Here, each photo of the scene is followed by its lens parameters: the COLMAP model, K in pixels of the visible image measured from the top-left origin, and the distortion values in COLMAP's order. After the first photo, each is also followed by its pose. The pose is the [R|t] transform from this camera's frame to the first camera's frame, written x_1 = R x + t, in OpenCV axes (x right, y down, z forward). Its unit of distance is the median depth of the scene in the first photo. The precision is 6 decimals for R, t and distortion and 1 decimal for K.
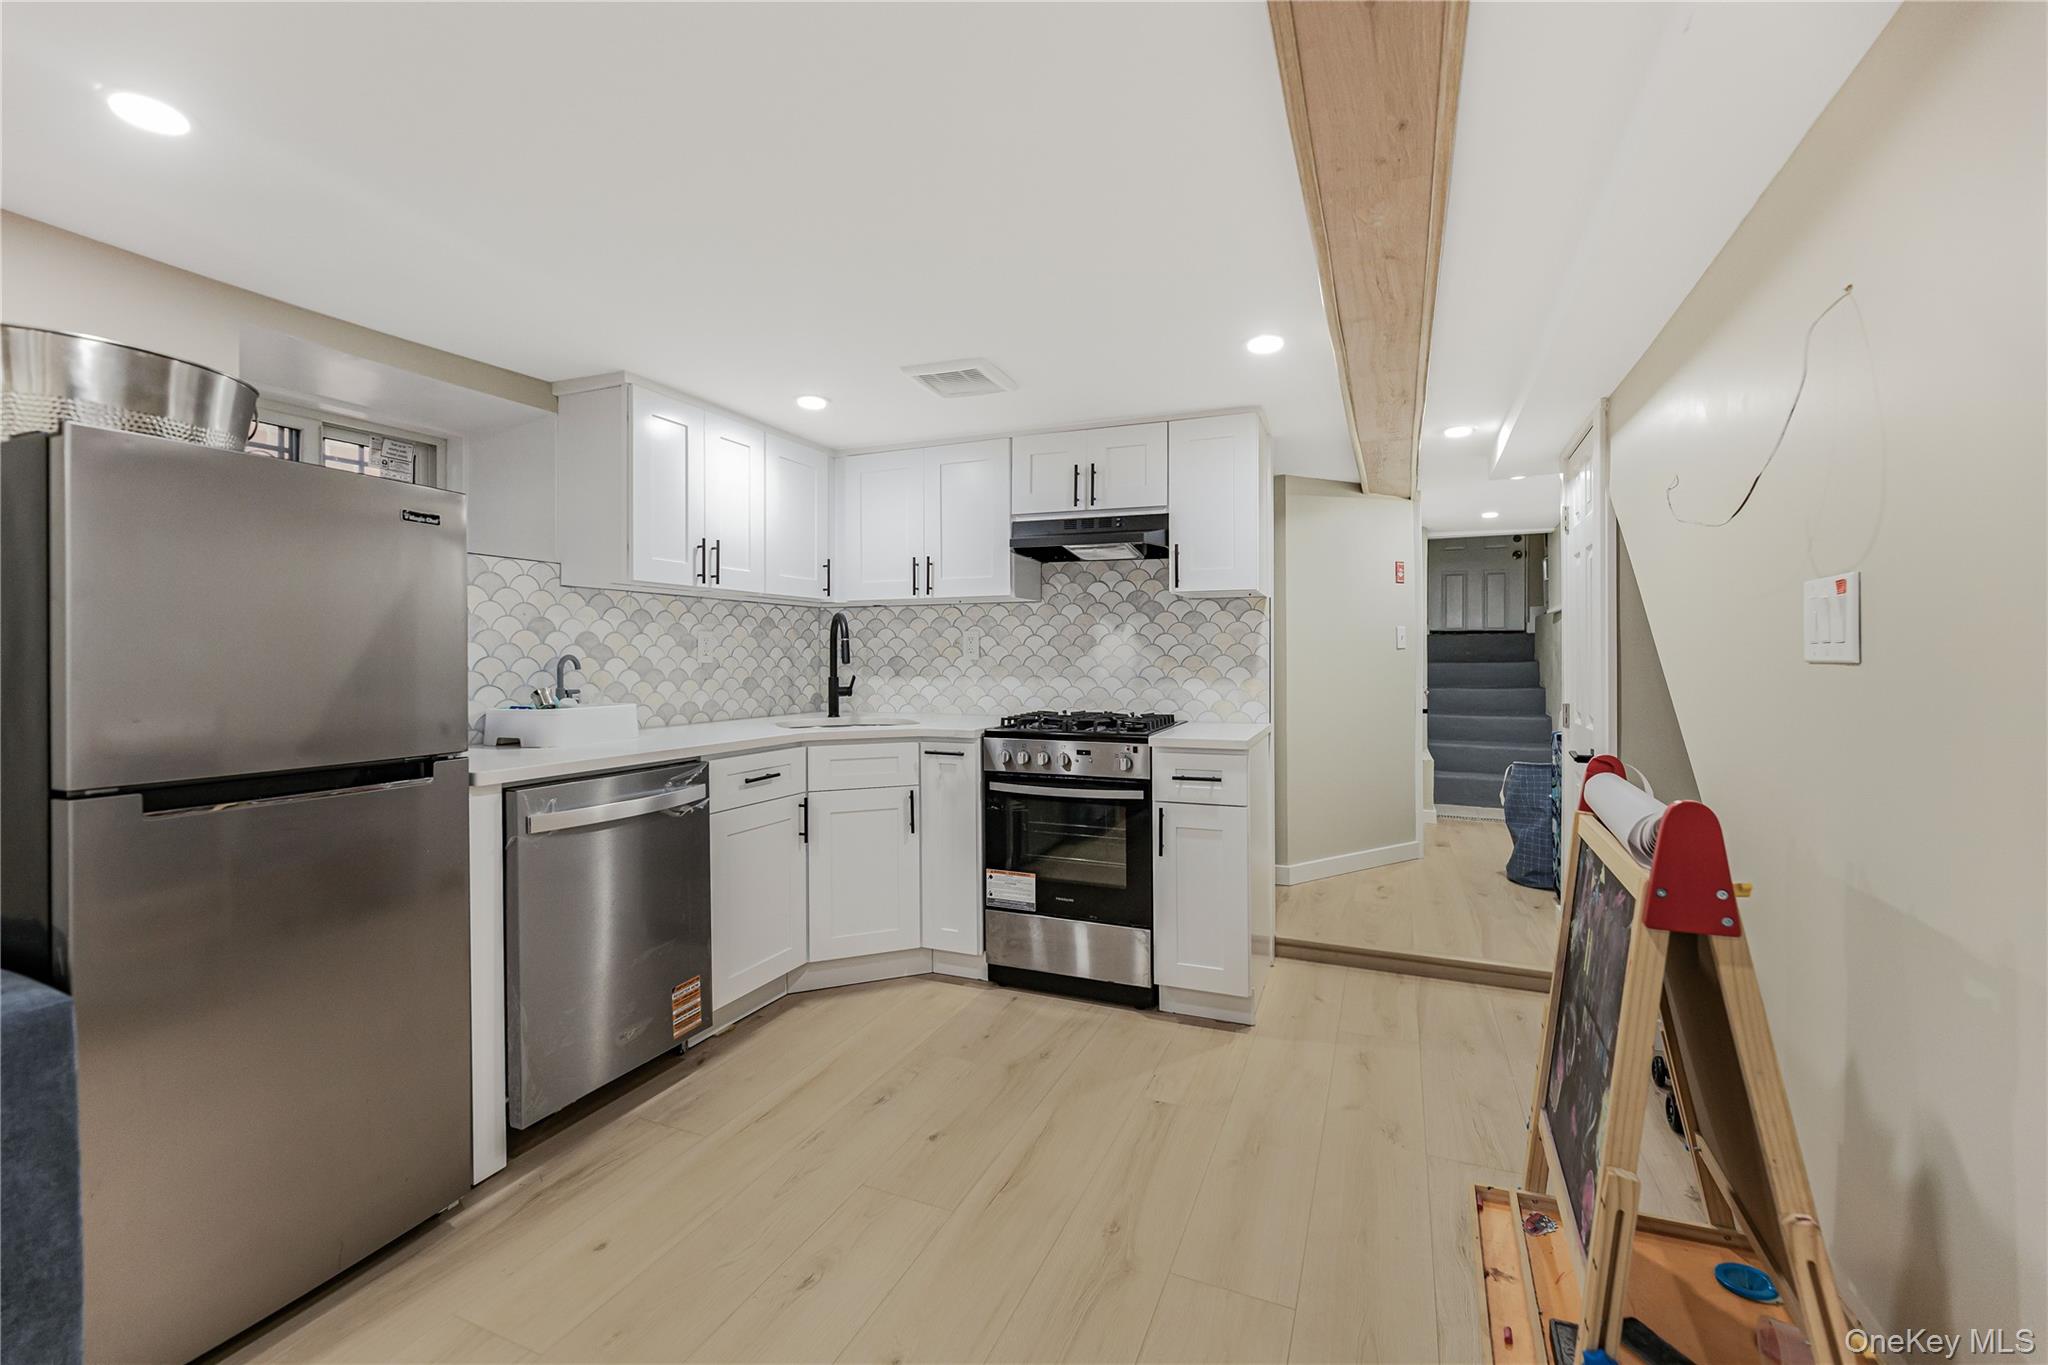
lens RADIAL K [[842.5, 0, 1038.2], [0, 842.5, 655.8], [0, 0, 1]] dist [-0.003374, -0.000141]
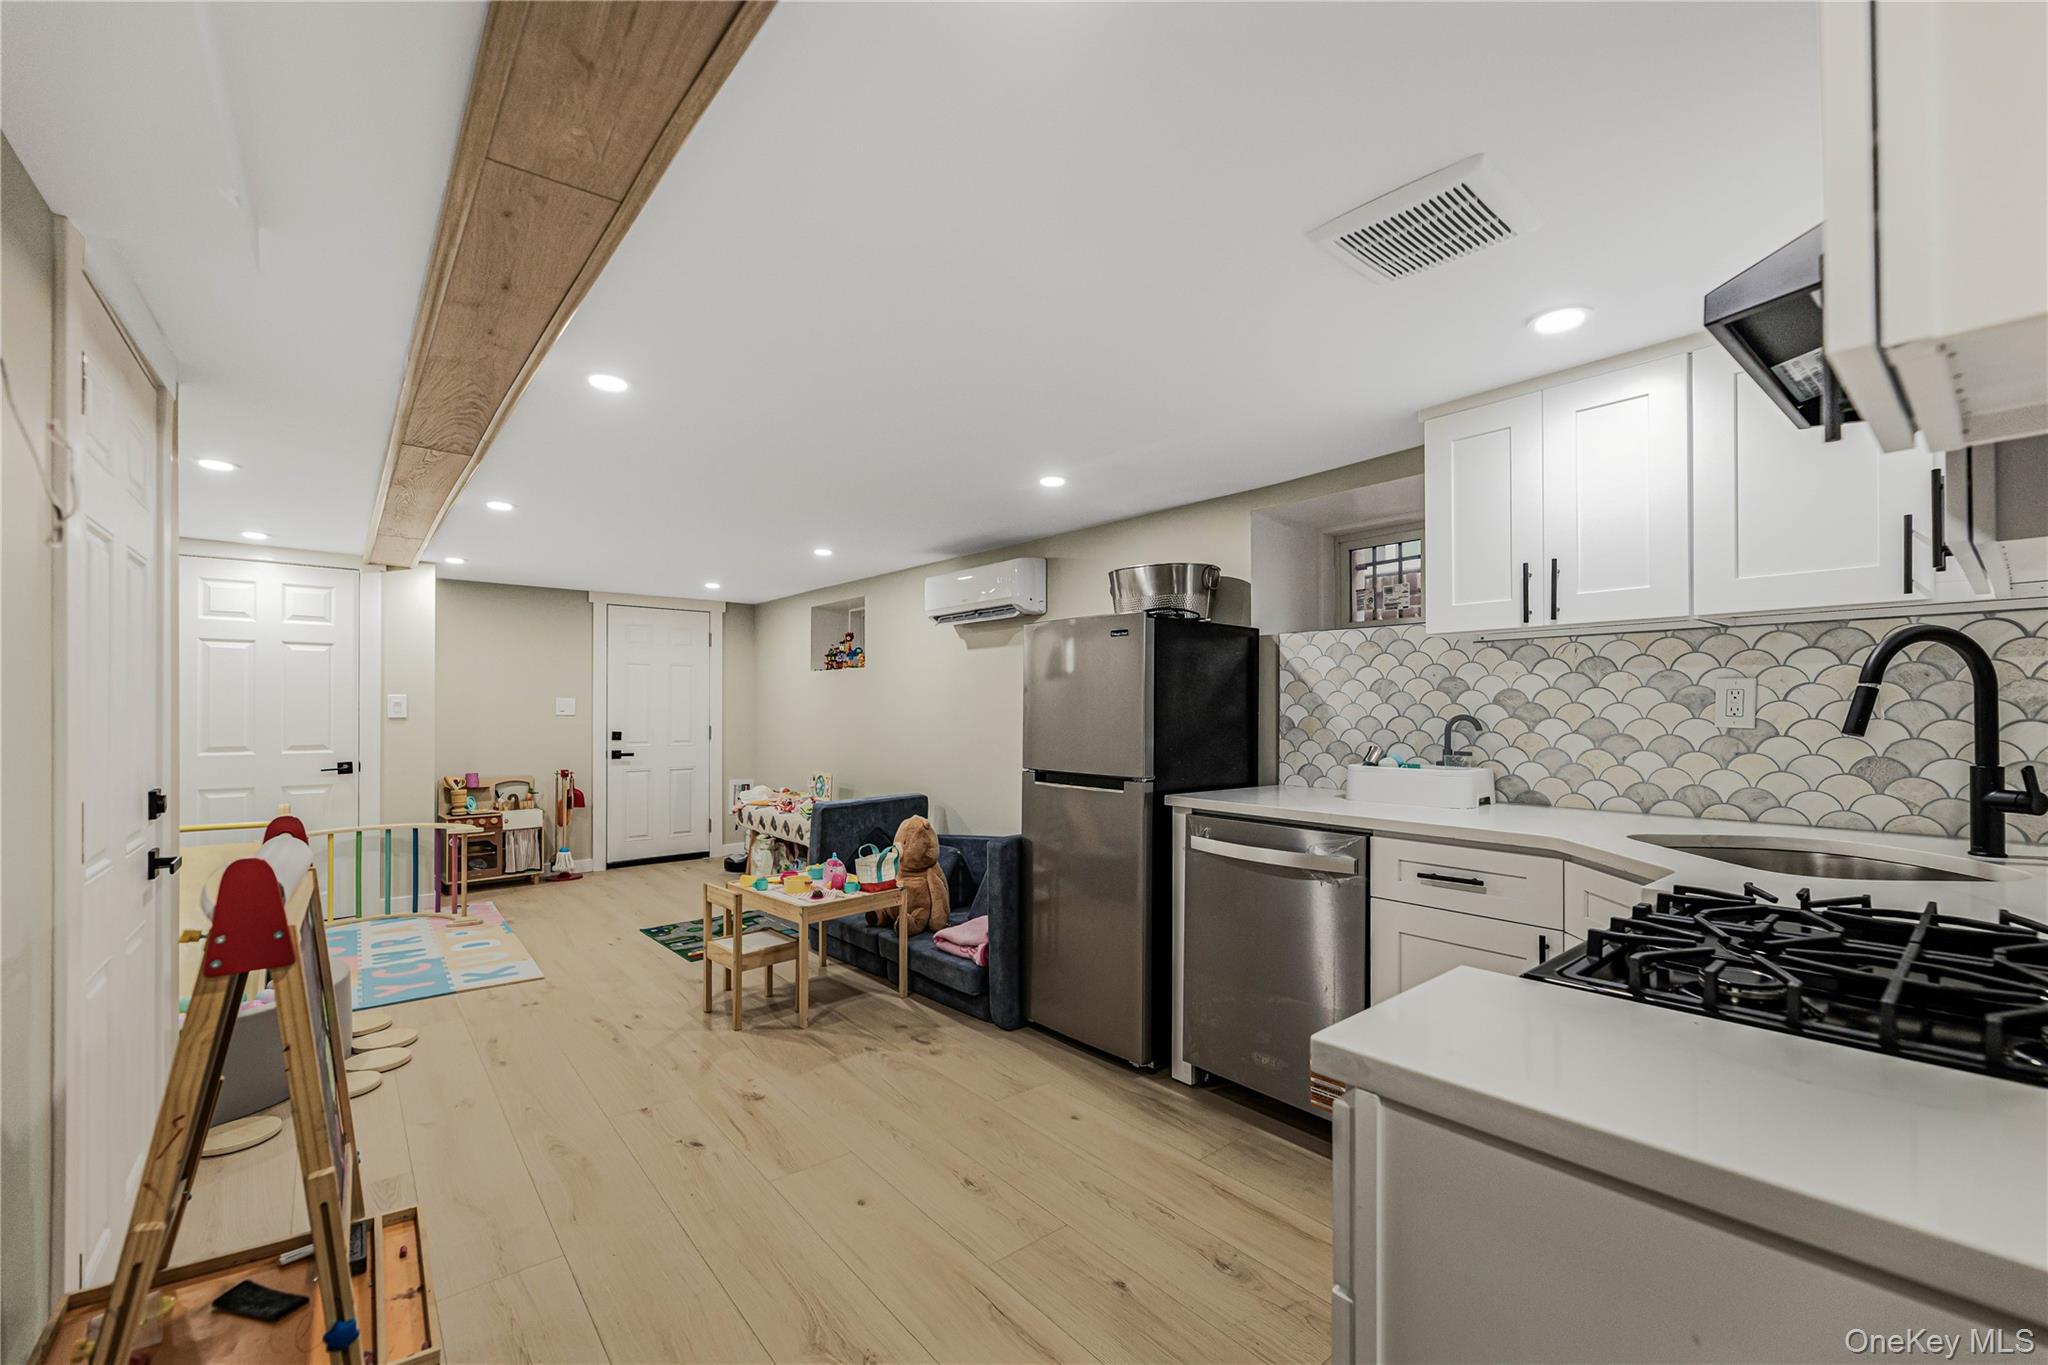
lens RADIAL K [[842.5, 0, 1022.6], [0, 842.5, 708.1], [0, 0, 1]] dist [-0.003374, -0.000141]
pose [[-0.463131, -0.002059, -0.886288, 0.458169], [0.001287, 0.999995, -0.002995, -0.005790], [0.886289, -0.002528, -0.463125, 0.885120]]
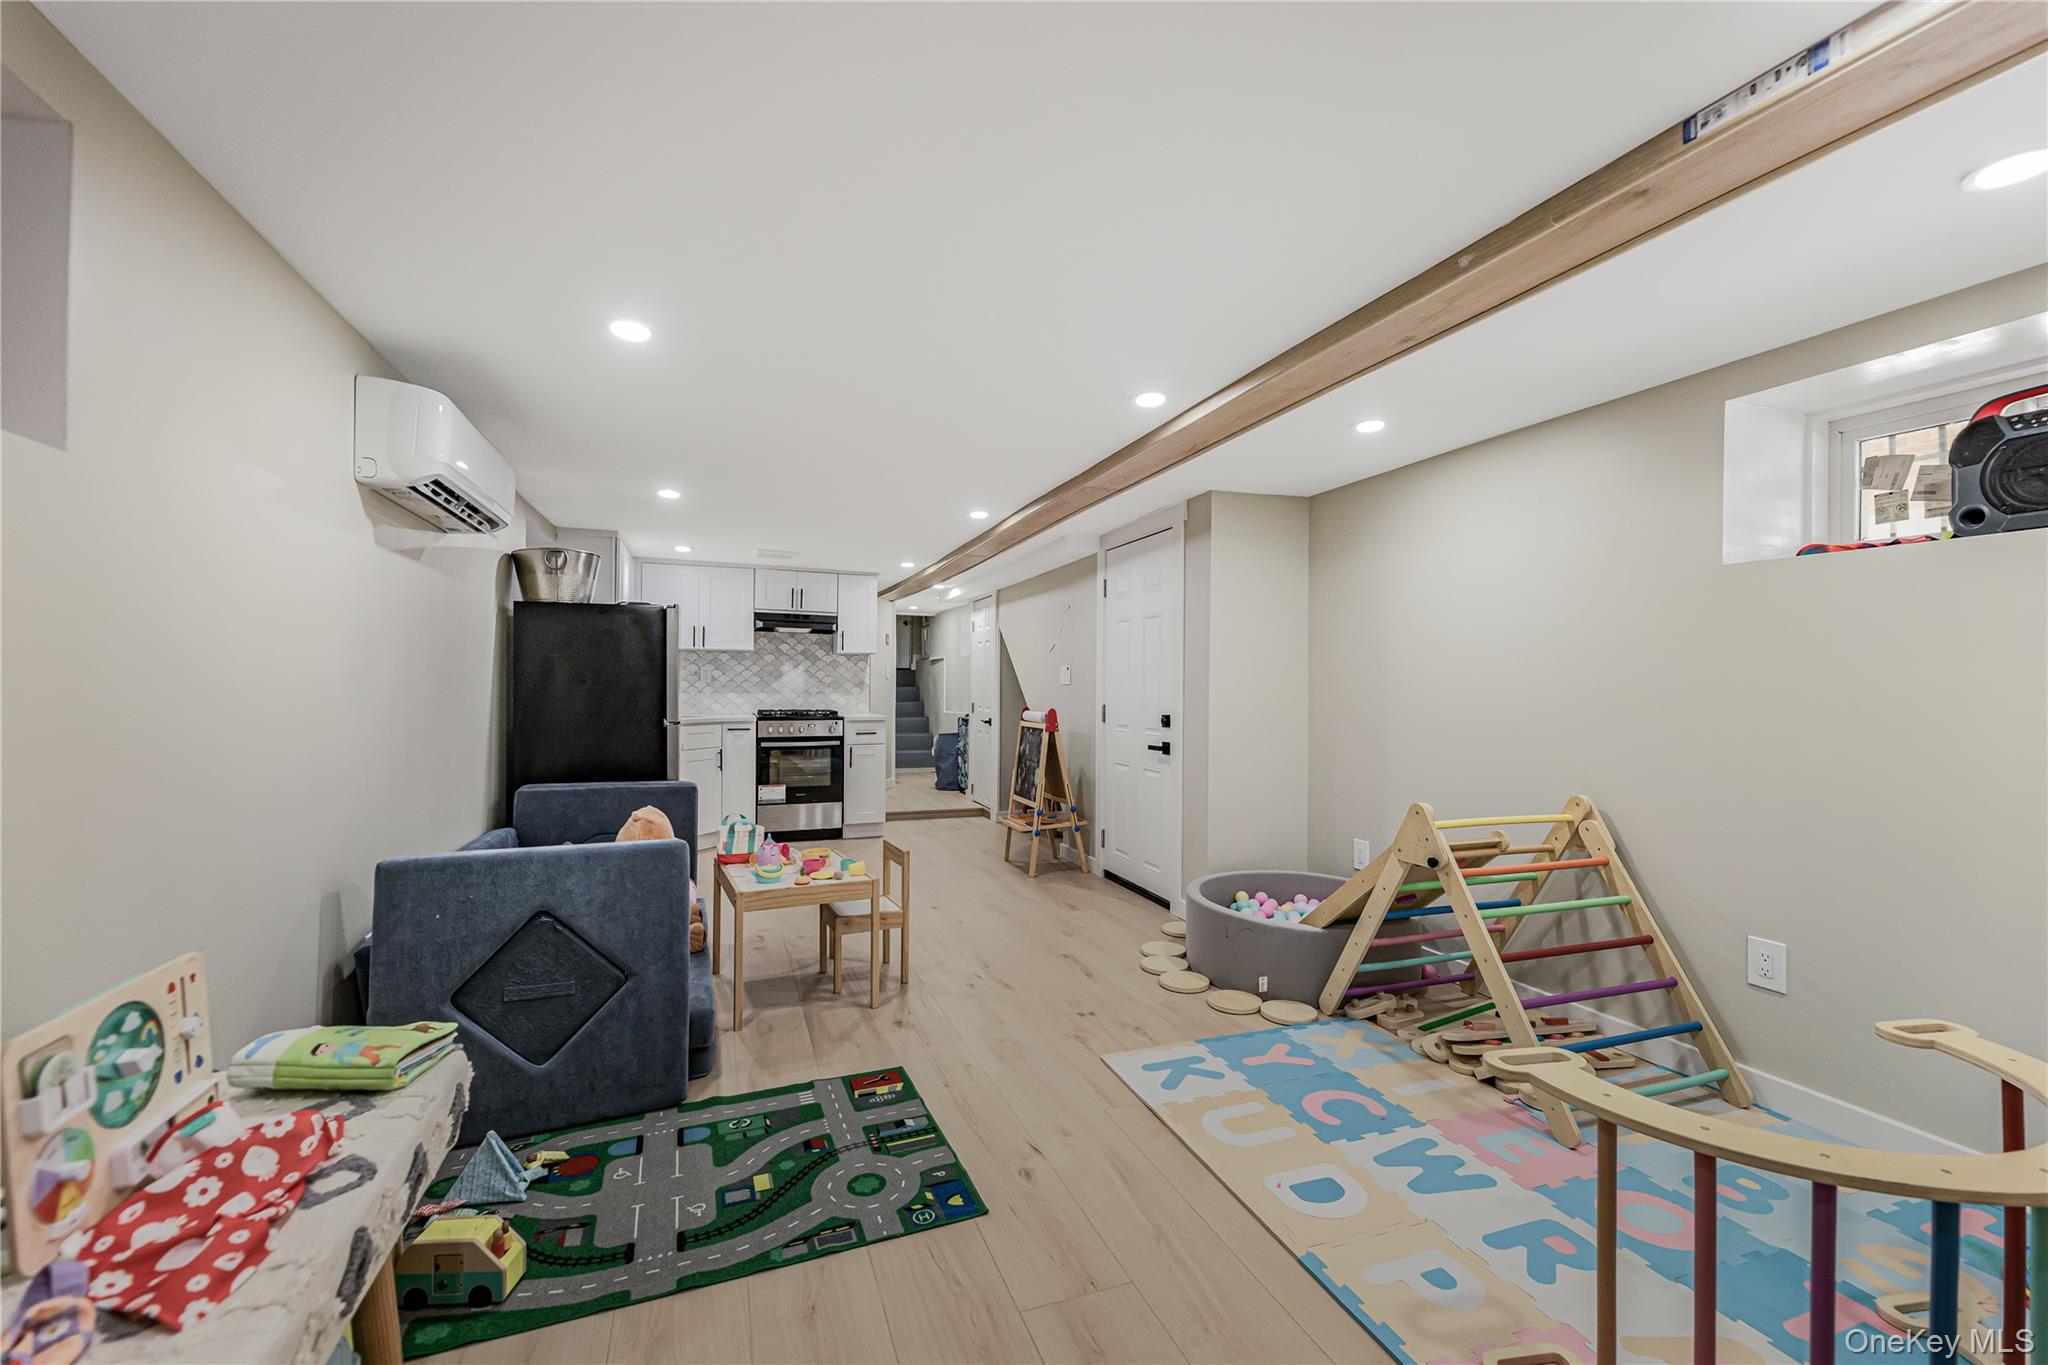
lens RADIAL K [[842.5, 0, 1018.7], [0, 842.5, 684.2], [0, 0, 1]] dist [-0.003374, -0.000141]
pose [[0.731064, 0.007152, 0.682271, -0.987782], [-0.008653, 0.999962, -0.001210, 0.005268], [-0.682254, -0.005020, 0.731098, -0.910576]]
